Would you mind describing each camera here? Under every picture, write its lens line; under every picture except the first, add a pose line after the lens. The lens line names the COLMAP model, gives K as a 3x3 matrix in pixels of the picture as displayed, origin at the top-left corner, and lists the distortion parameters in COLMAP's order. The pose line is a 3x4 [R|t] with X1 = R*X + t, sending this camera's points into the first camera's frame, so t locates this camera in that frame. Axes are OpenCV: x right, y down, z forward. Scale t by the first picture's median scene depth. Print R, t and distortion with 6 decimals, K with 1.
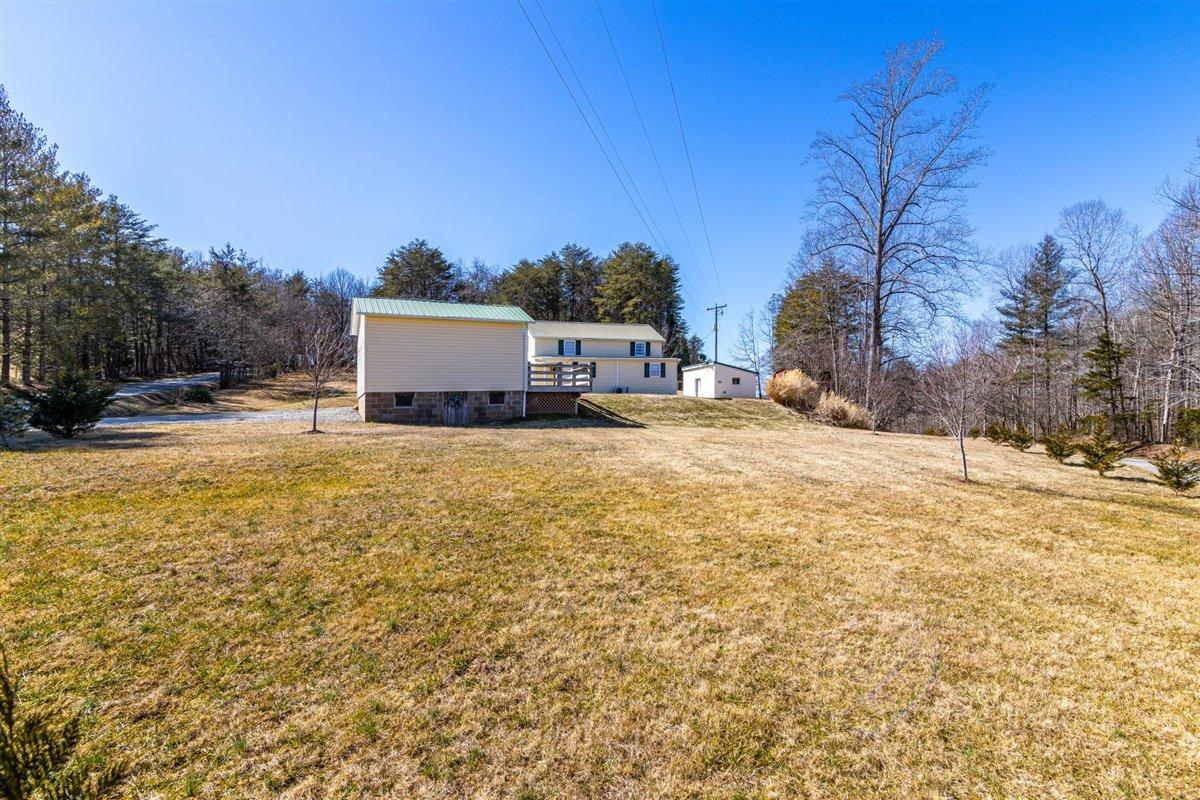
lens RADIAL K [[543.3, 0, 599.5], [0, 543.3, 396.6], [0, 0, 1]] dist [0.000703, -0.000868]
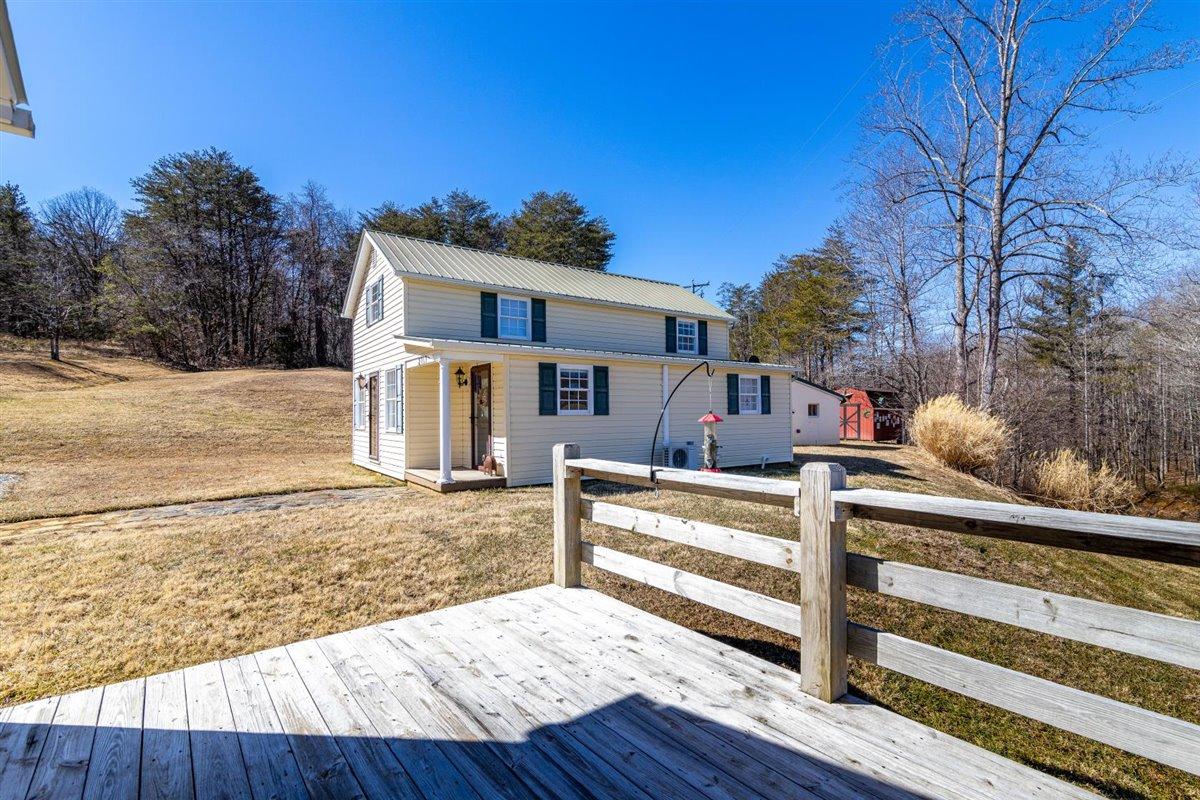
lens RADIAL K [[543.3, 0, 595.0], [0, 543.3, 408.7], [0, 0, 1]] dist [0.000703, -0.000868]
pose [[0.974024, 0.033815, 0.223906, -0.056573], [-0.040000, 0.998932, 0.023142, -0.031364], [-0.222885, -0.031497, 0.974336, 0.472362]]
